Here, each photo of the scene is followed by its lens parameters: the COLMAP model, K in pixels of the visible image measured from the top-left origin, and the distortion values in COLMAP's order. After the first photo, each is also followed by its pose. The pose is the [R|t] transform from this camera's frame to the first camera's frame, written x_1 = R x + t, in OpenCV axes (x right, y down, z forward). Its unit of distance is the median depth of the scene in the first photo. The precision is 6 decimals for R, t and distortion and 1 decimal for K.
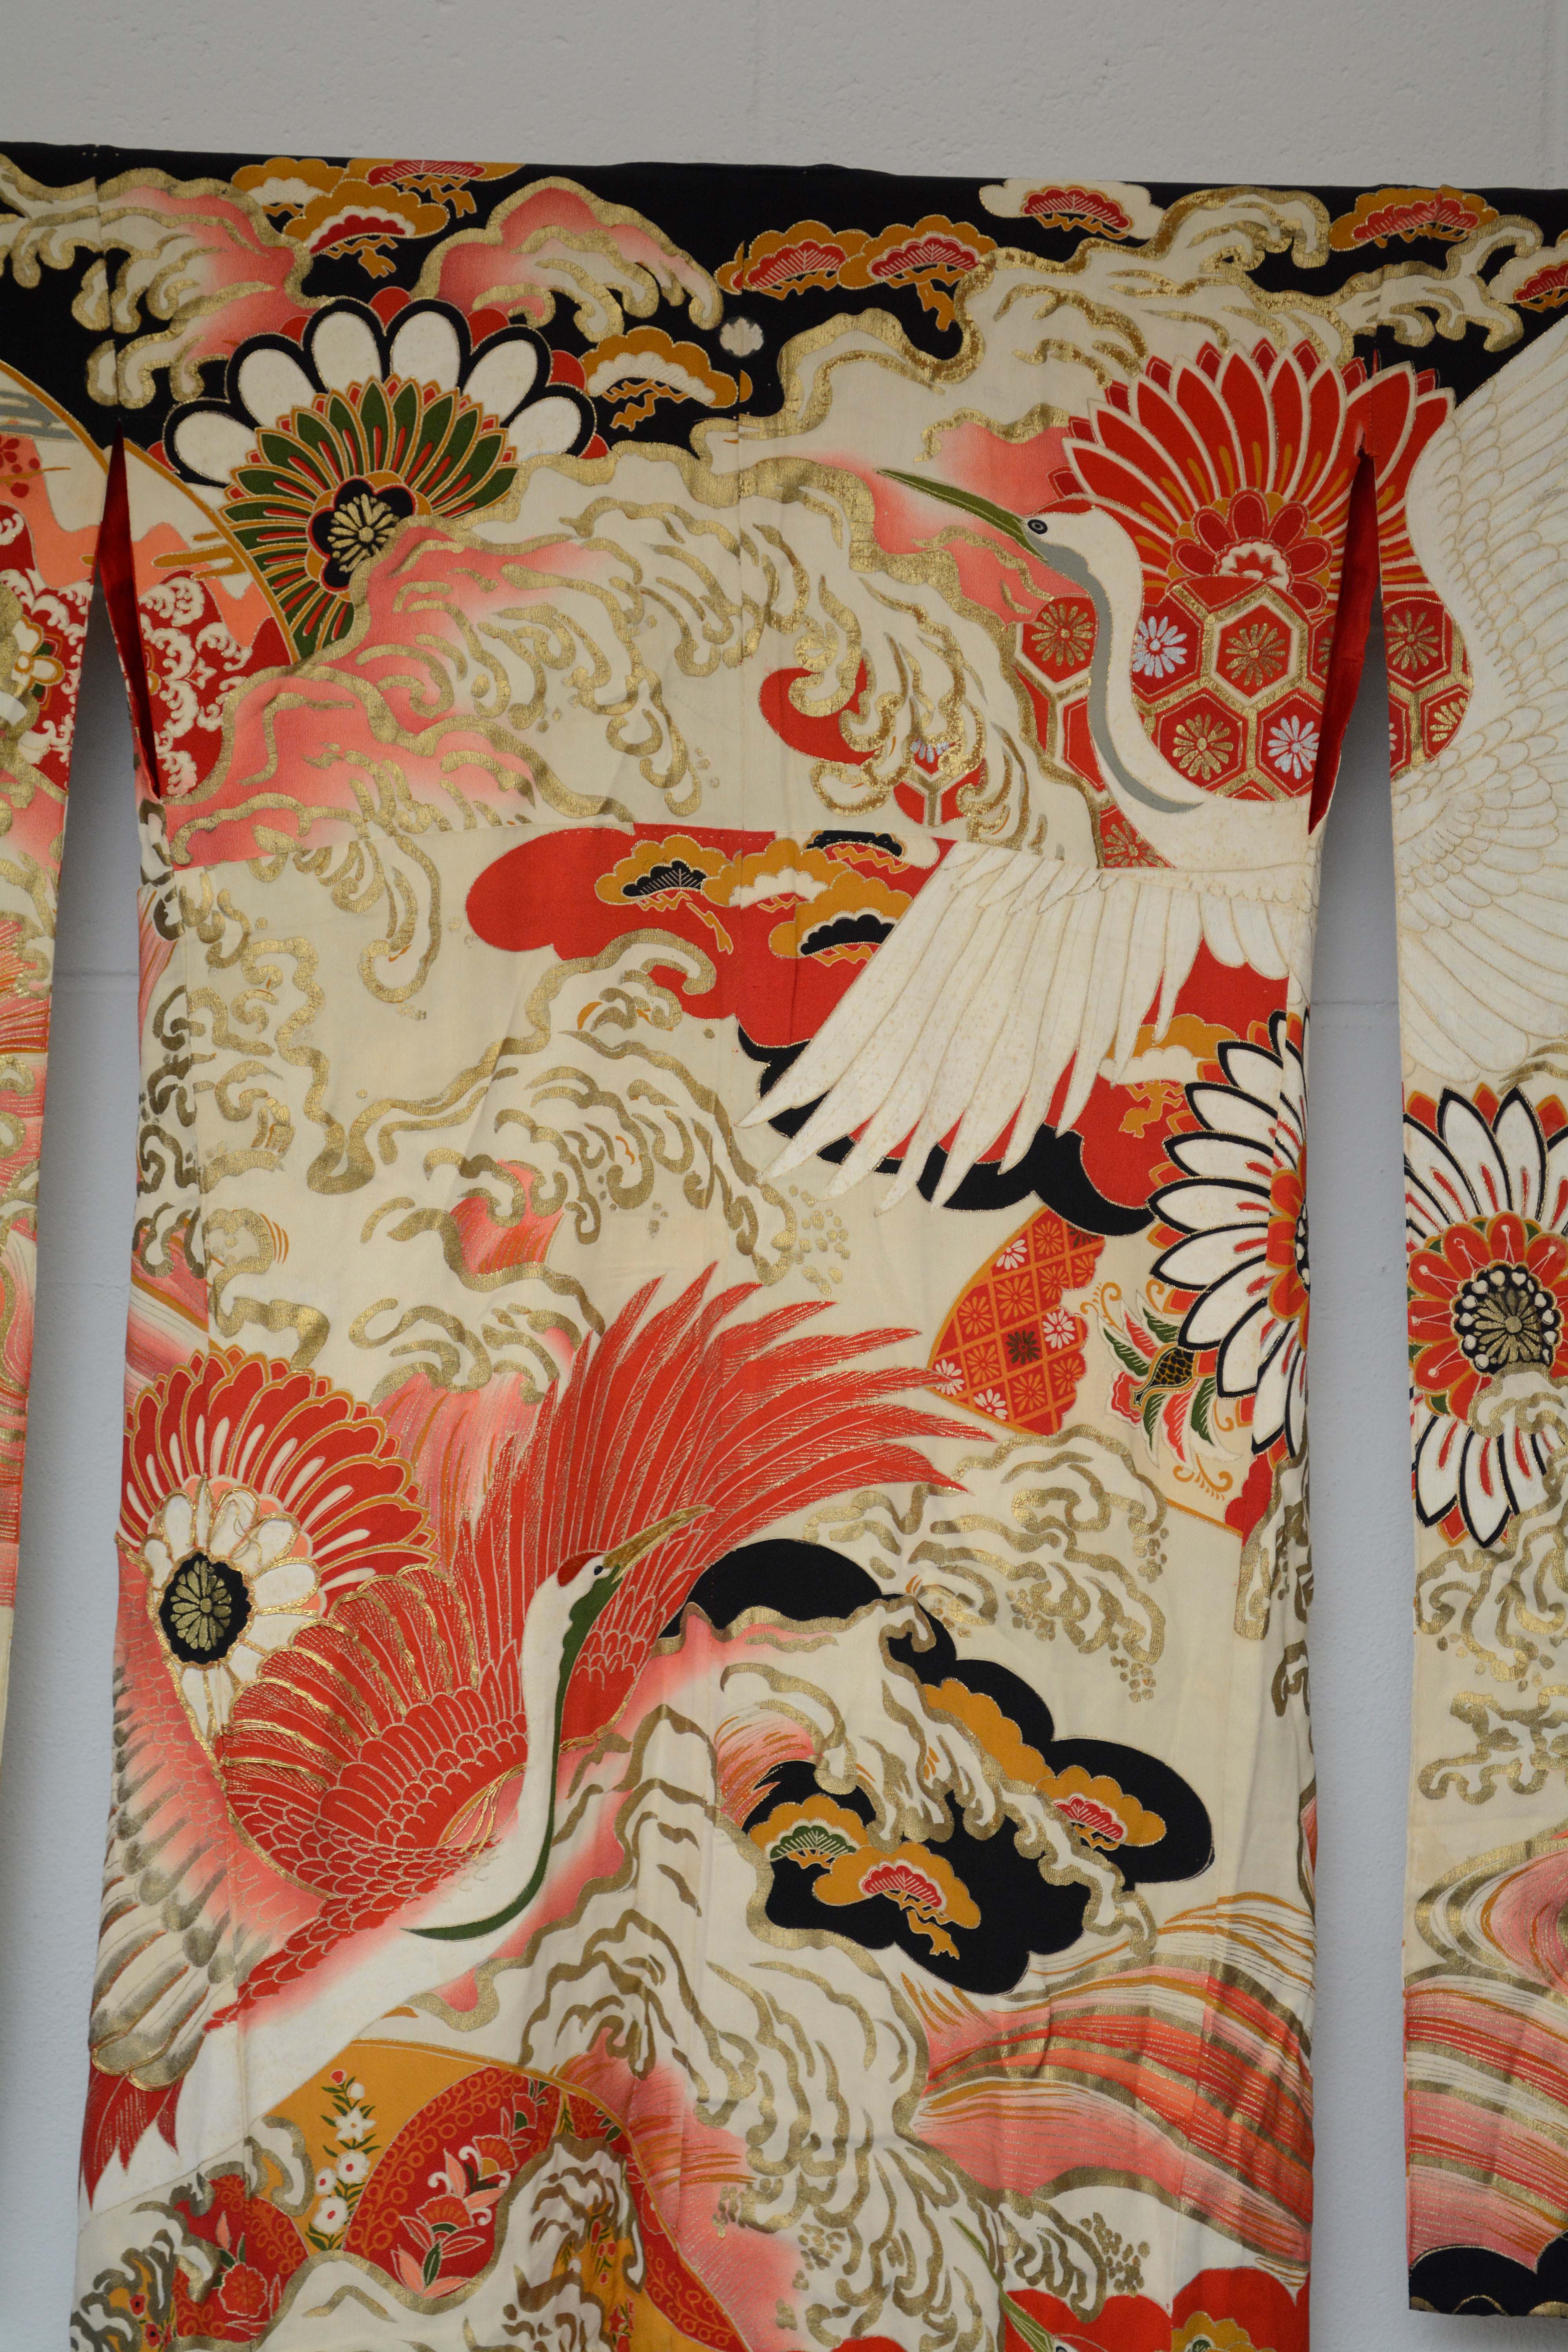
lens RADIAL K [[5269.3, 0, 795.6], [0, 5269.3, 1205.1], [0, 0, 1]] dist [0.000113, 0.000000]
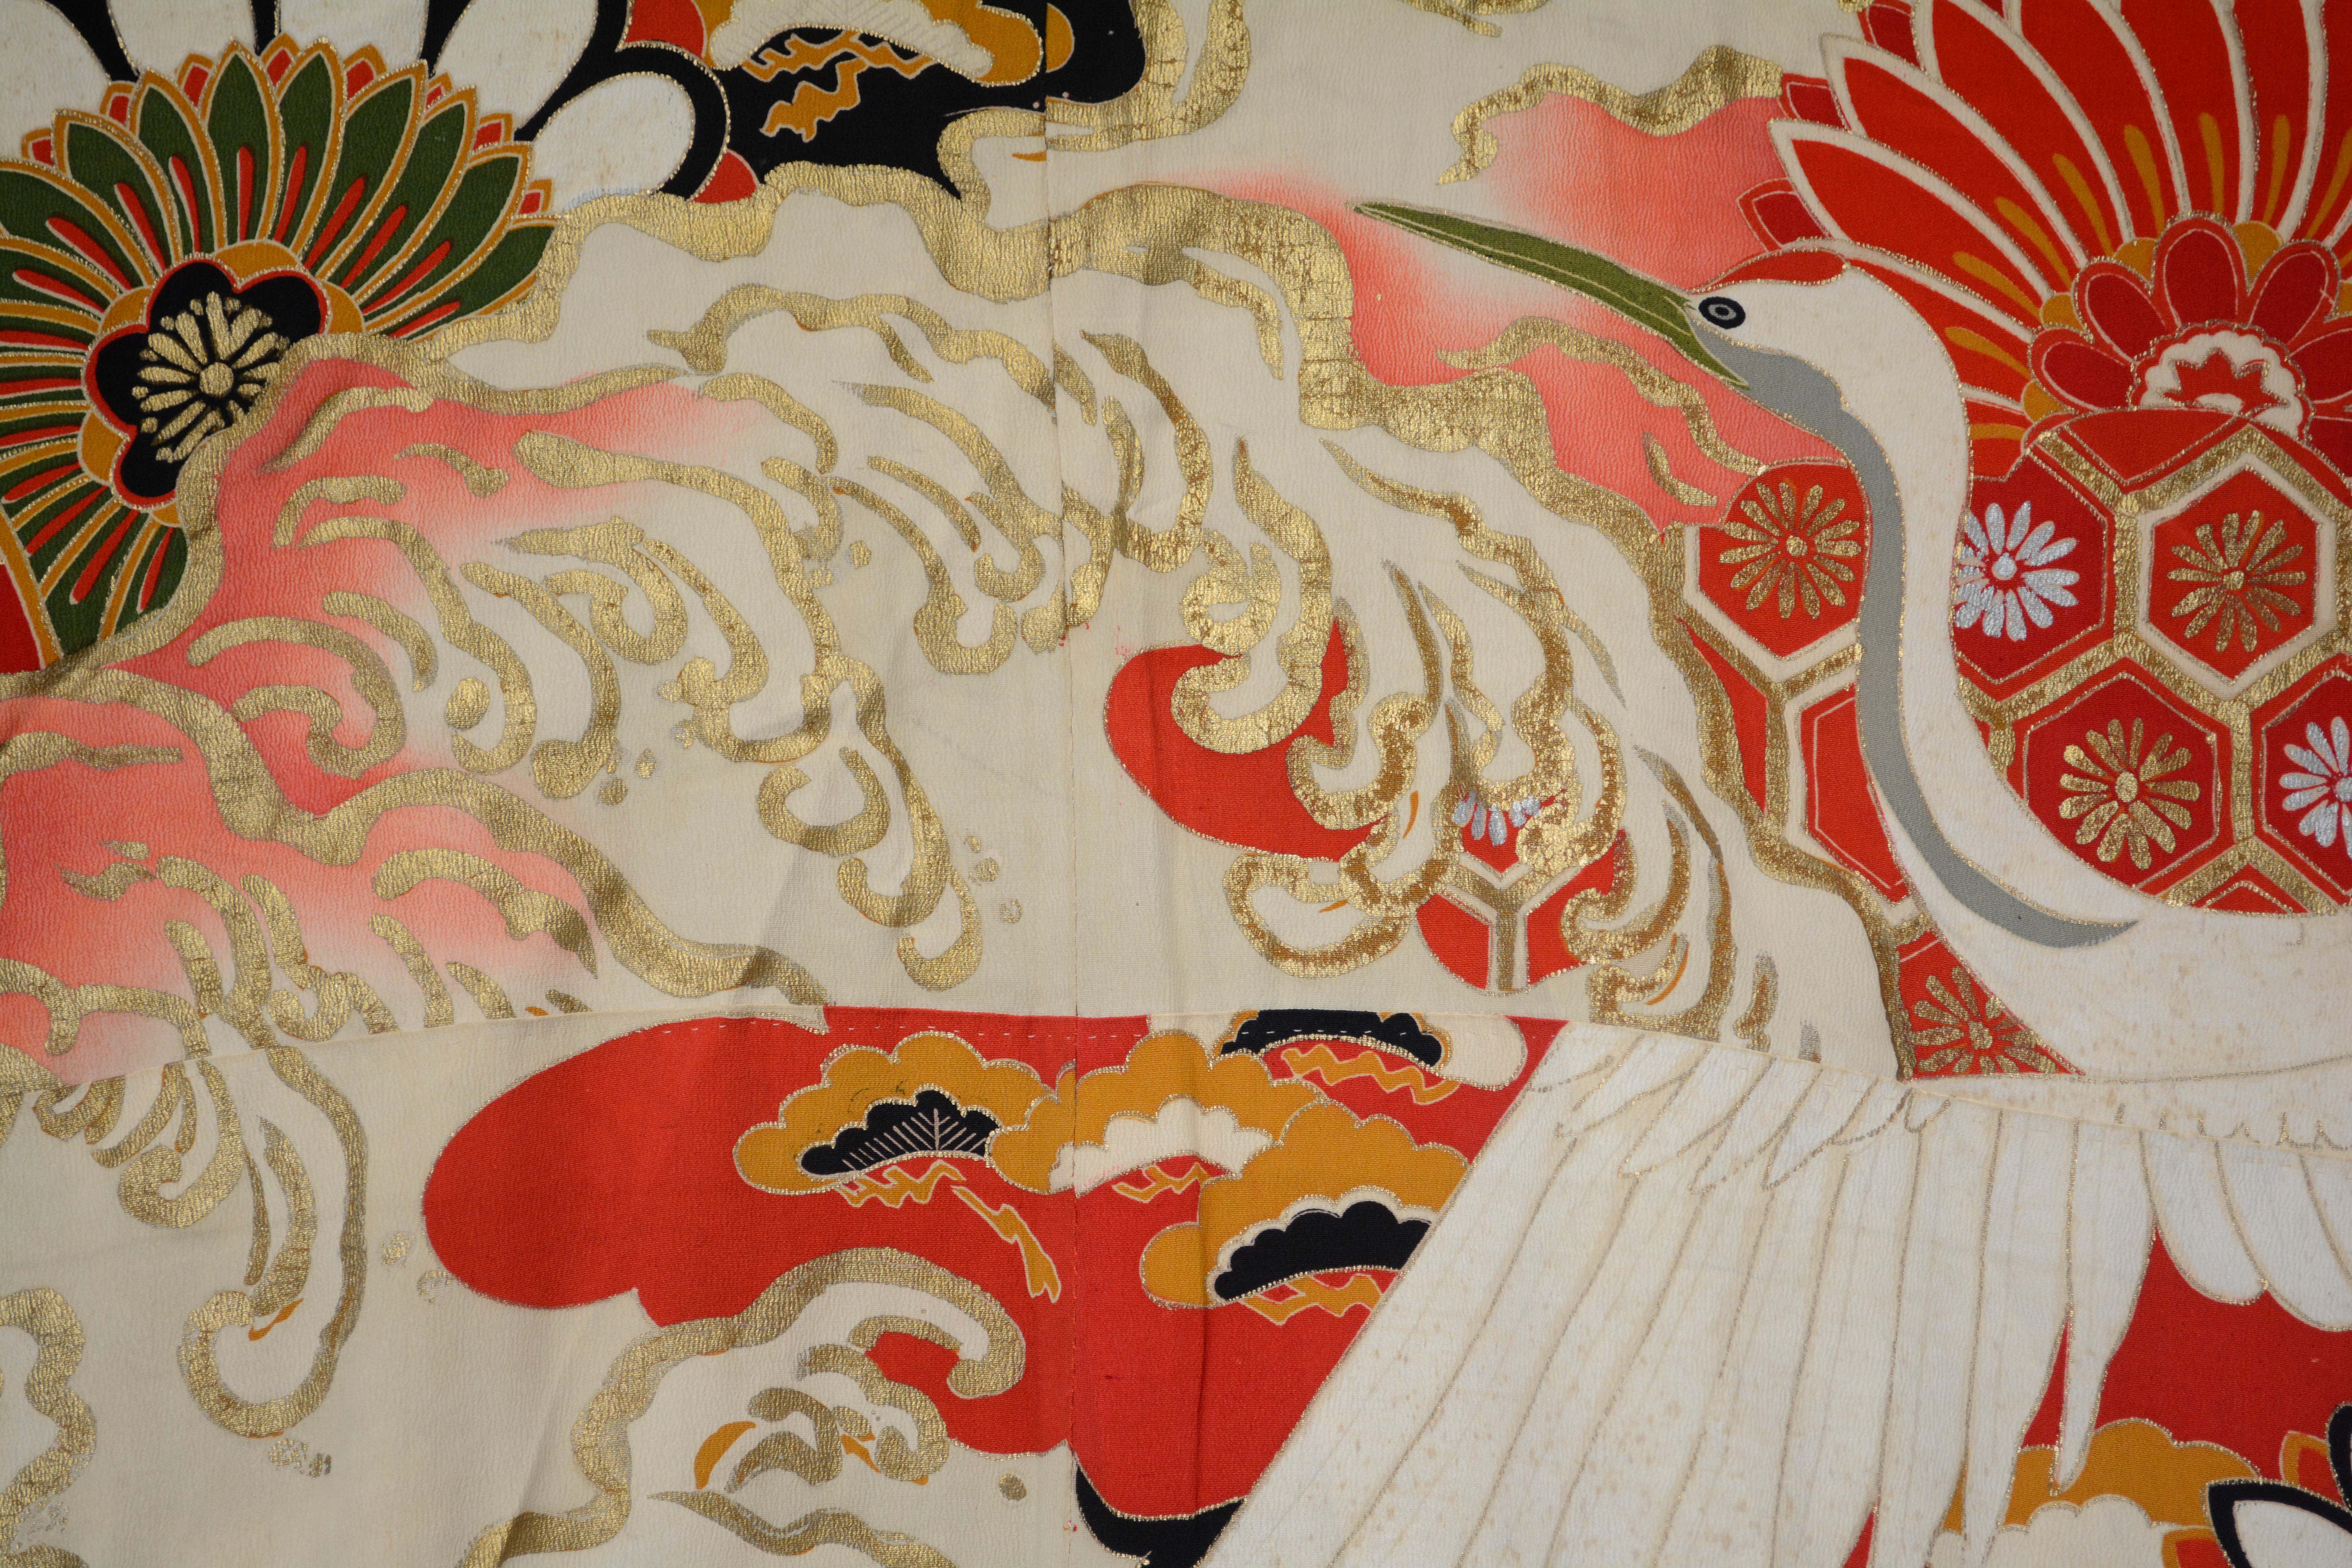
lens RADIAL K [[4255.9, 0, 1155.8], [0, 4255.9, 776.6], [0, 0, 1]] dist [0.047726, 0.000000]
pose [[0.997998, -0.032428, -0.054292, 0.016622], [0.022400, 0.984127, -0.176046, -0.028430], [0.059139, 0.174478, 0.982884, 0.652668]]
